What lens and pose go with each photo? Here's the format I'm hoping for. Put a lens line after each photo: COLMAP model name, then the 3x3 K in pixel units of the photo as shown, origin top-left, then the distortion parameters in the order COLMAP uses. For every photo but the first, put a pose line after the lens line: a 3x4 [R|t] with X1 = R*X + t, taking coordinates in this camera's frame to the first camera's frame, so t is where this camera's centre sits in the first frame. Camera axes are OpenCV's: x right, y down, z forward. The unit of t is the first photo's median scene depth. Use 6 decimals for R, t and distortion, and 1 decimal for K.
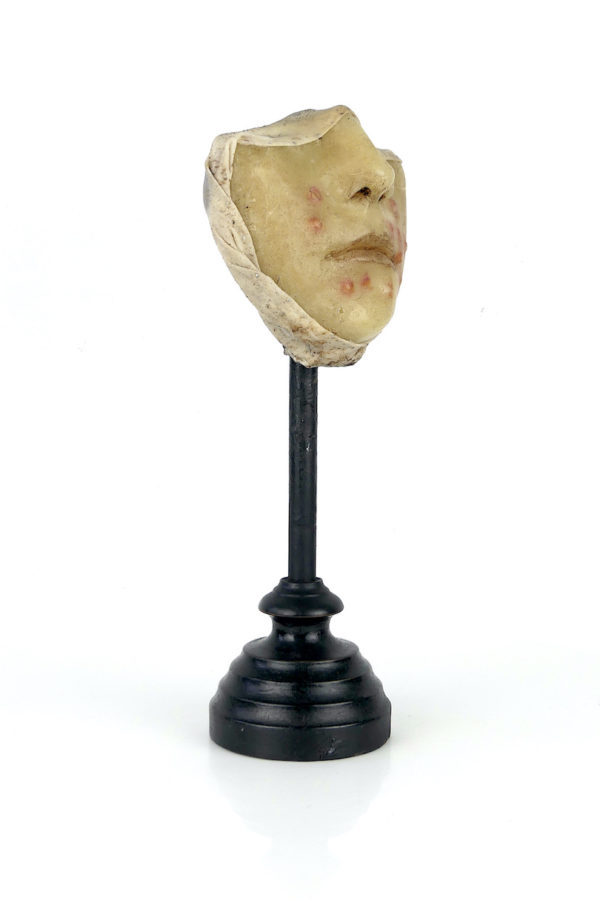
lens RADIAL K [[1785.5, 0, 301.1], [0, 1785.5, 449.1], [0, 0, 1]] dist [-0.059716, 0.000000]
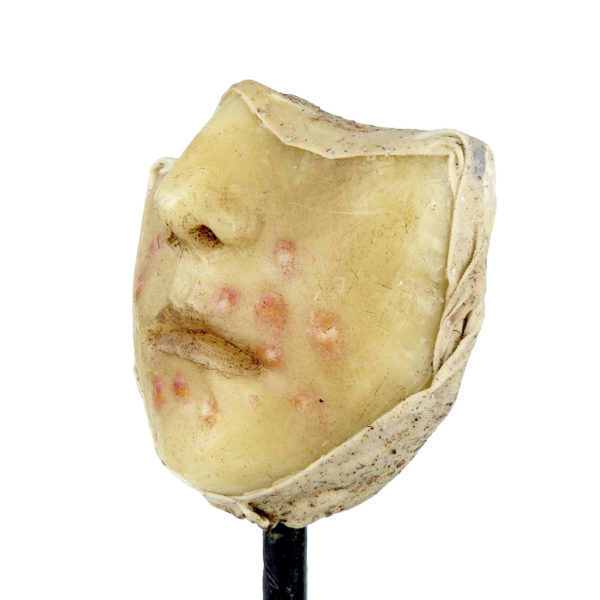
lens RADIAL K [[783.2, 0, 302.8], [0, 783.2, 301.2], [0, 0, 1]] dist [-0.021497, 0.000000]
pose [[-0.032765, 0.058604, -0.997743, 0.288785], [-0.101310, 0.992943, 0.061649, -0.143873], [0.994315, 0.103102, -0.026596, 1.064577]]
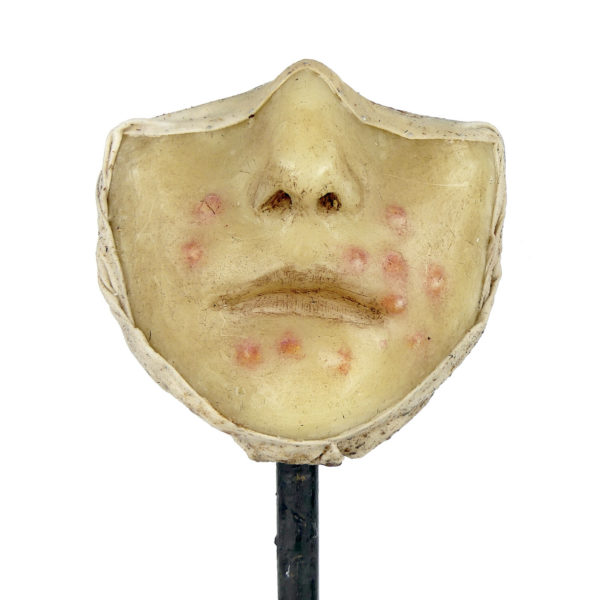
lens RADIAL K [[860.1, 0, 318.0], [0, 860.1, 288.6], [0, 0, 1]] dist [-0.020774, 0.000000]
pose [[0.646264, 0.055608, -0.761085, 0.269153], [-0.068100, 0.997565, 0.015061, -0.120812], [0.760069, 0.042096, 0.648478, 0.834488]]
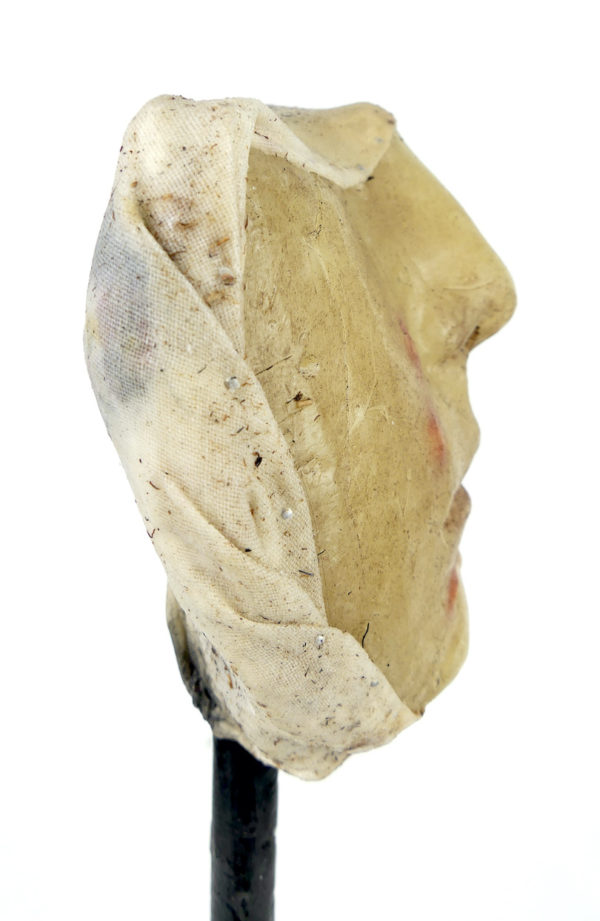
lens RADIAL K [[786.2, 0, 301.2], [0, 786.2, 453.7], [0, 0, 1]] dist [-0.053391, -0.003121]
pose [[0.804253, -0.070536, 0.590086, -0.095969], [0.034523, 0.996800, 0.072100, -0.133931], [-0.593283, -0.037615, 0.804115, 0.897444]]
